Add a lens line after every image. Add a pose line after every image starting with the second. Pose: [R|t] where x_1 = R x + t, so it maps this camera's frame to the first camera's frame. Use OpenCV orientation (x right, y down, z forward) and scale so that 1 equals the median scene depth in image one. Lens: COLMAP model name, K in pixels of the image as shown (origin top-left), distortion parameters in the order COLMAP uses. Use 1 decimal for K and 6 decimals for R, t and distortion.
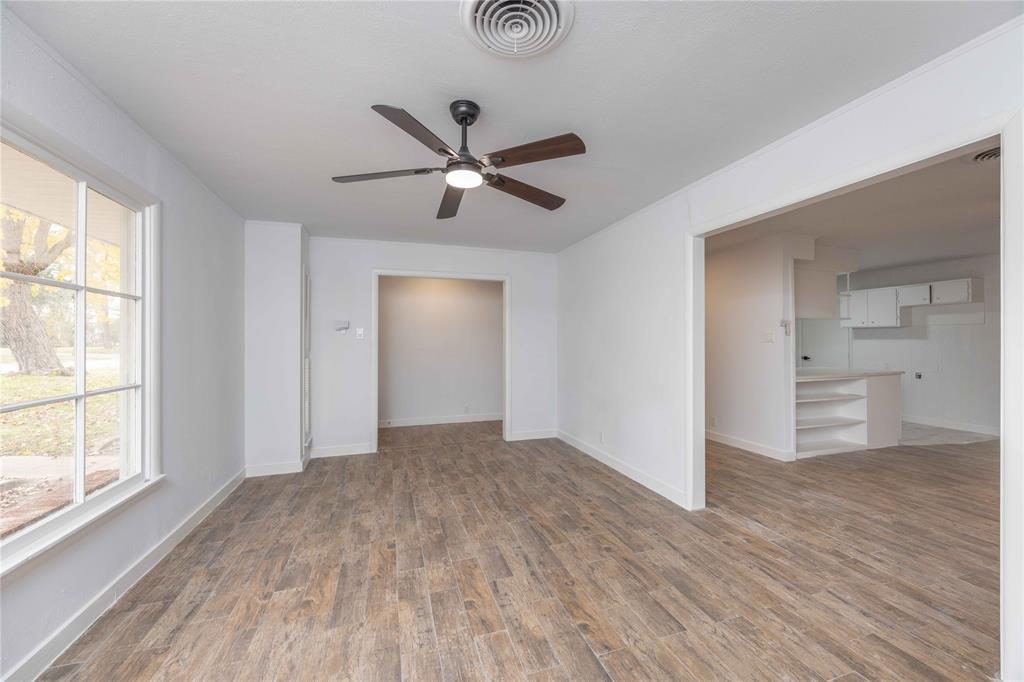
lens RADIAL K [[395.6, 0, 513.6], [0, 395.6, 340.7], [0, 0, 1]] dist [-0.001867, -0.000099]
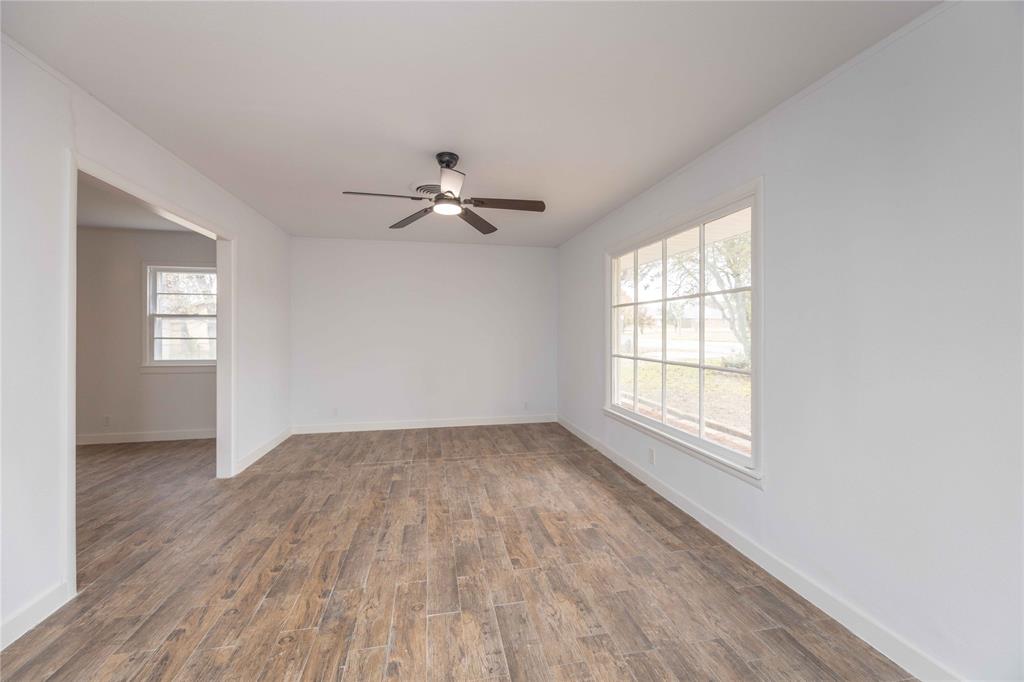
lens RADIAL K [[395.6, 0, 512.8], [0, 395.6, 336.6], [0, 0, 1]] dist [-0.001867, -0.000099]
pose [[-0.994752, 0.002160, 0.102292, -0.440350], [0.002947, 0.999967, 0.007546, 0.009395], [-0.102273, 0.007808, -0.994726, 2.097628]]
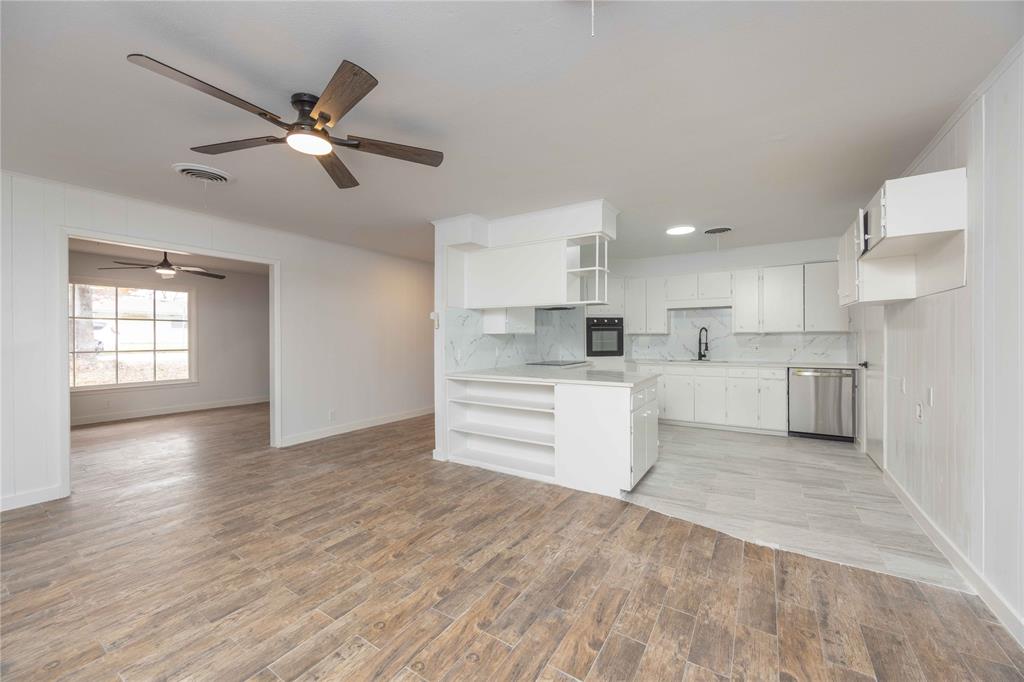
lens RADIAL K [[395.6, 0, 510.8], [0, 395.6, 337.0], [0, 0, 1]] dist [-0.001867, -0.000099]
pose [[0.623995, -0.000419, -0.781428, 0.307064], [0.001325, 0.999999, 0.000522, 0.001720], [0.781427, -0.001361, 0.623995, 0.107725]]
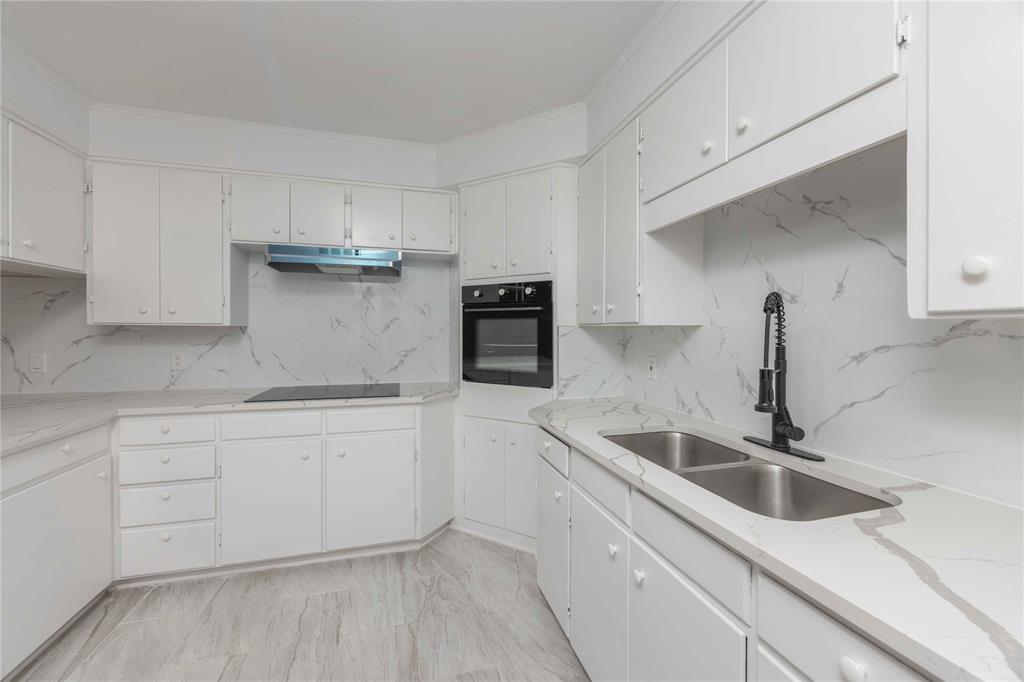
lens RADIAL K [[395.6, 0, 493.7], [0, 395.6, 333.4], [0, 0, 1]] dist [-0.001867, -0.000099]
pose [[-0.067052, 0.011077, -0.997688, 0.237942], [-0.006129, 0.999915, 0.011514, 0.000527], [0.997731, 0.006887, -0.066978, 0.335137]]
